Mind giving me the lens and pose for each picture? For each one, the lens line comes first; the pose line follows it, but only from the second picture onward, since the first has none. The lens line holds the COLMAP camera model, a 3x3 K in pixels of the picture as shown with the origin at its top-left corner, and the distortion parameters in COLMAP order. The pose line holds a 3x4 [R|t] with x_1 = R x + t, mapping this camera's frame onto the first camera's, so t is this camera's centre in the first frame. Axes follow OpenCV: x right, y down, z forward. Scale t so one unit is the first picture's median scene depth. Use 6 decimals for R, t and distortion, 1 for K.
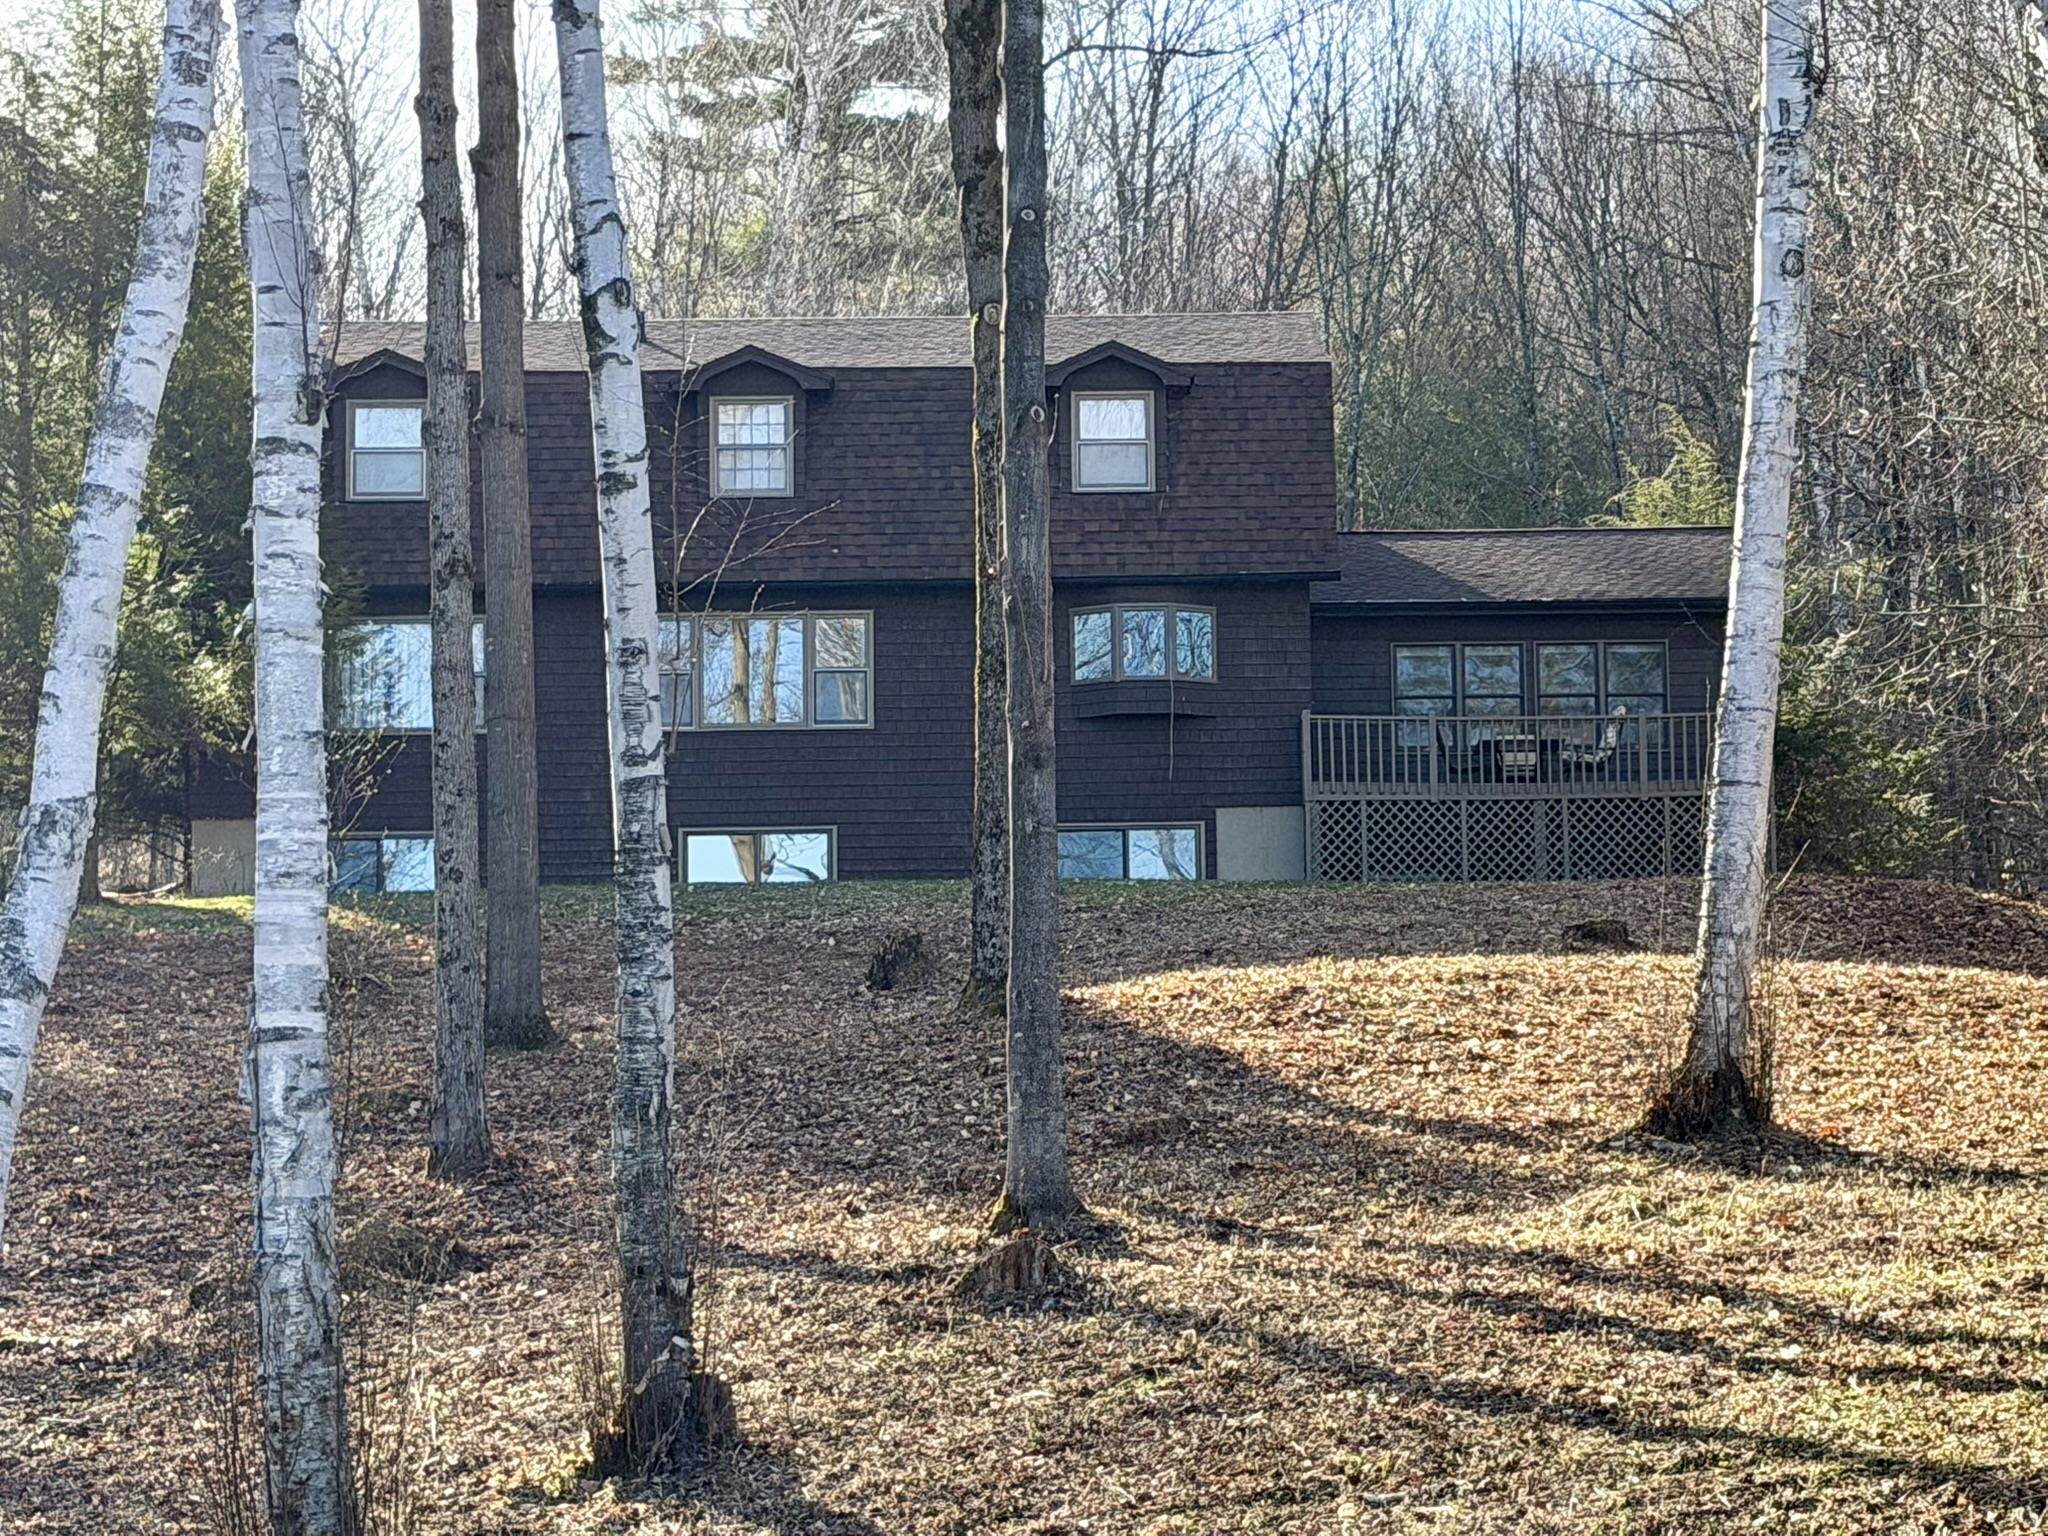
lens RADIAL K [[5645.2, 0, 1024.0], [0, 5645.2, 768.0], [0, 0, 1]] dist [0.099468, 0.999309]
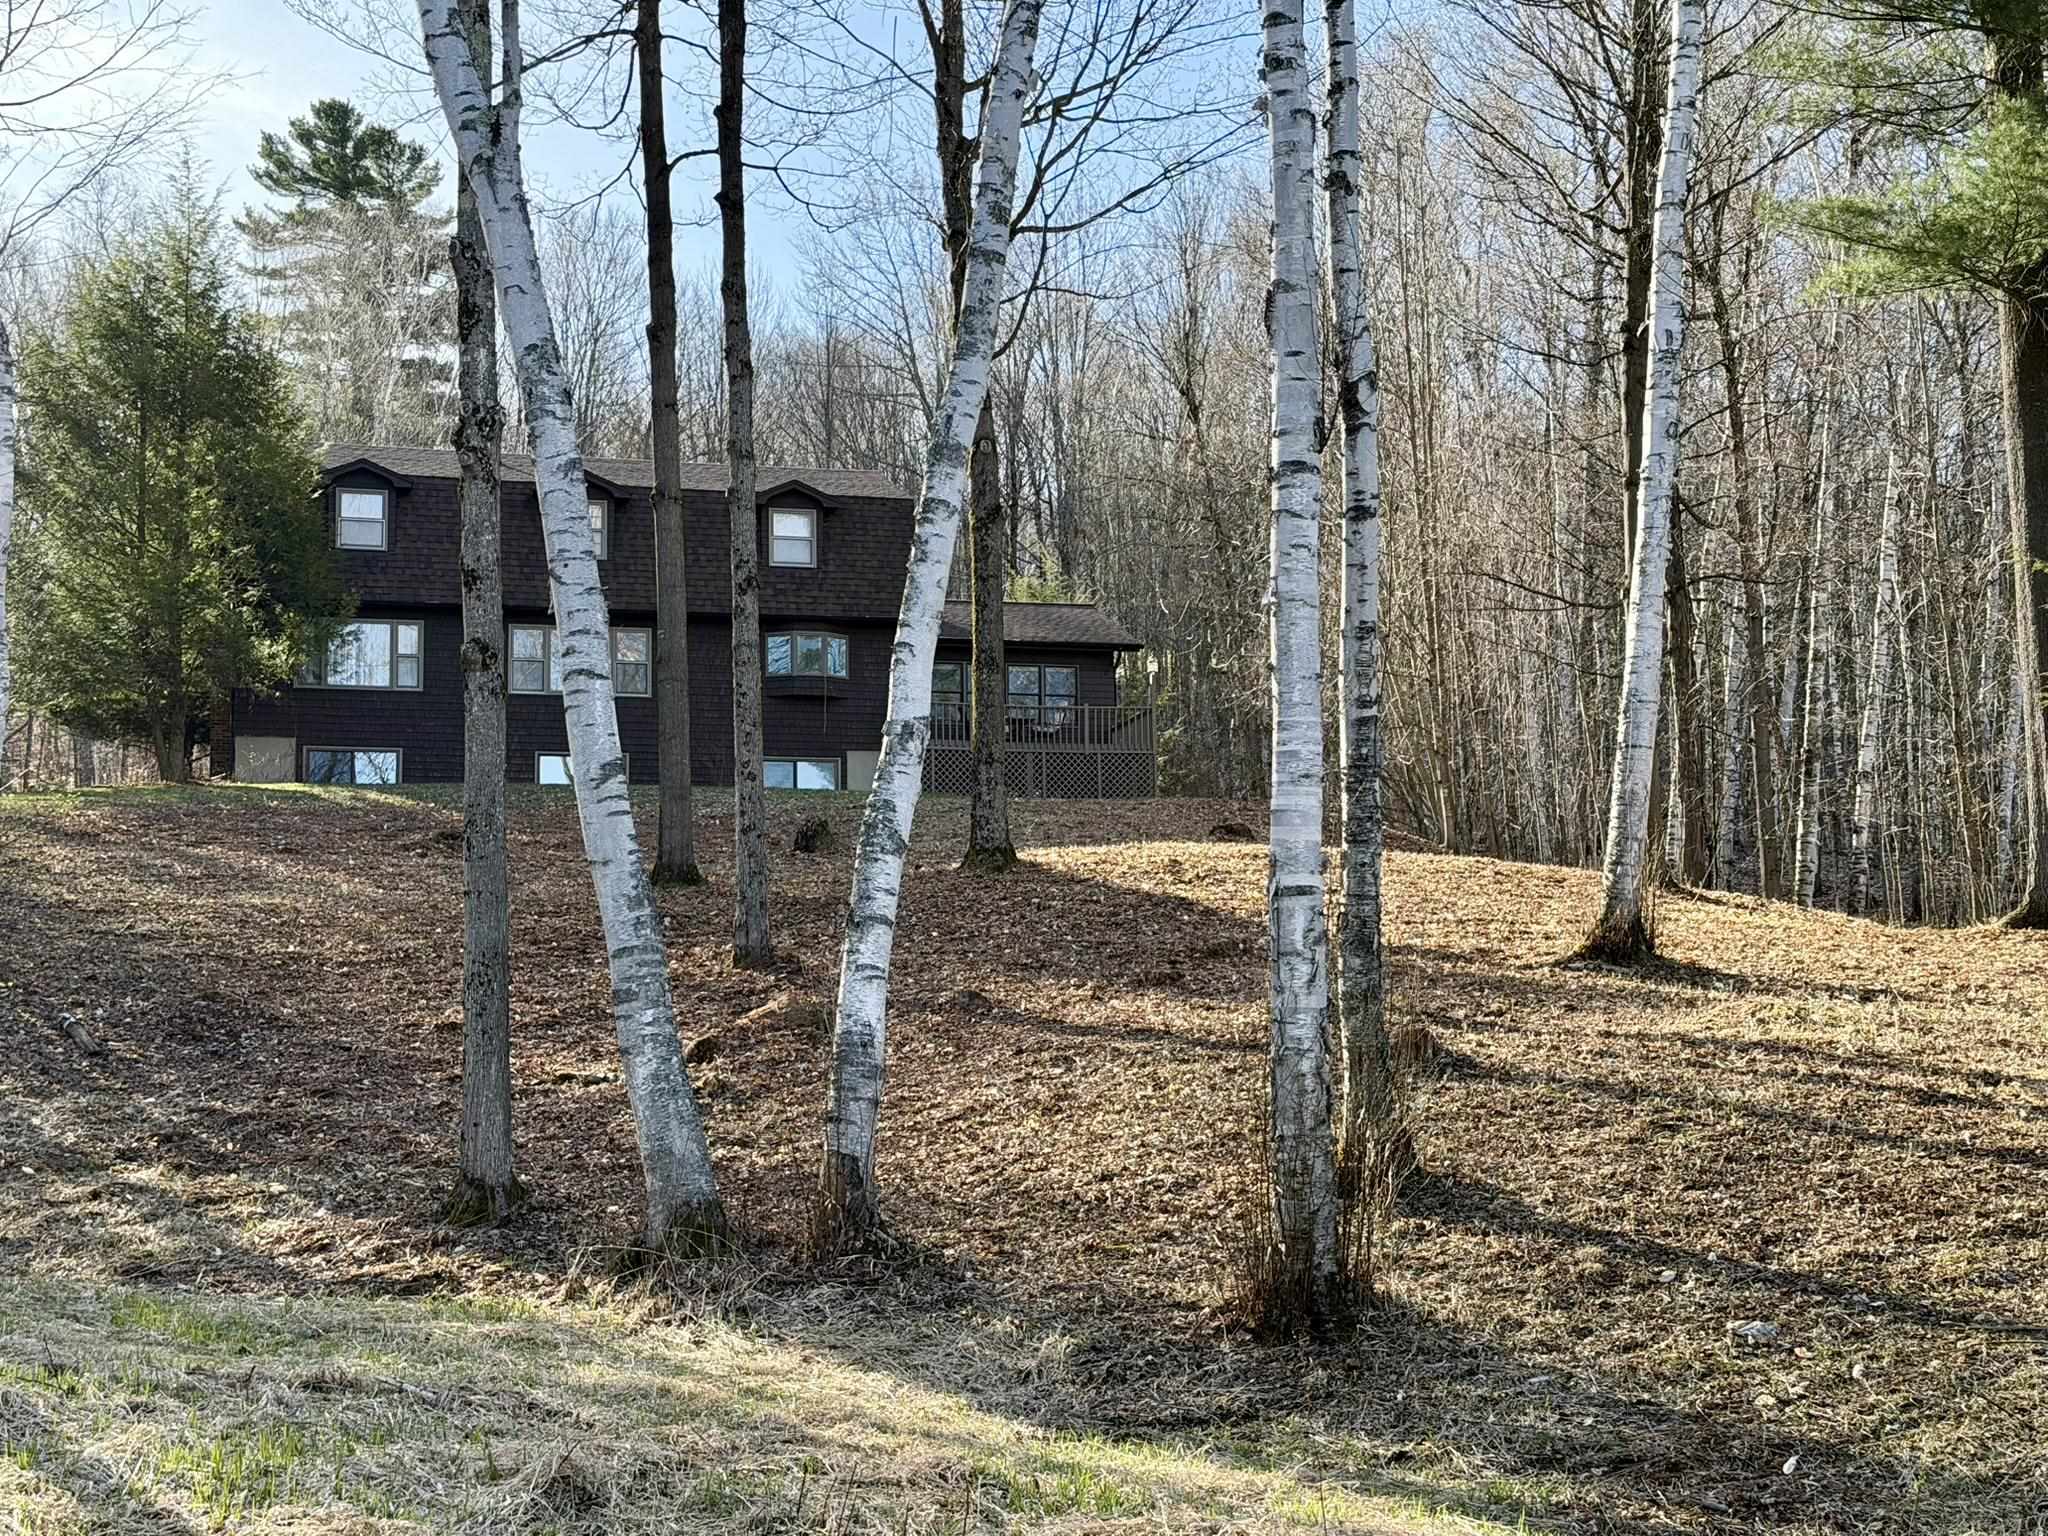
lens RADIAL K [[2914.0, 0, 1020.8], [0, 2914.0, 798.3], [0, 0, 1]] dist [0.183808, 0.001922]
pose [[0.973564, 0.031510, 0.226230, -0.118847], [-0.036256, 0.999200, 0.016856, 0.004863], [-0.225518, -0.024612, 0.973928, 0.104238]]
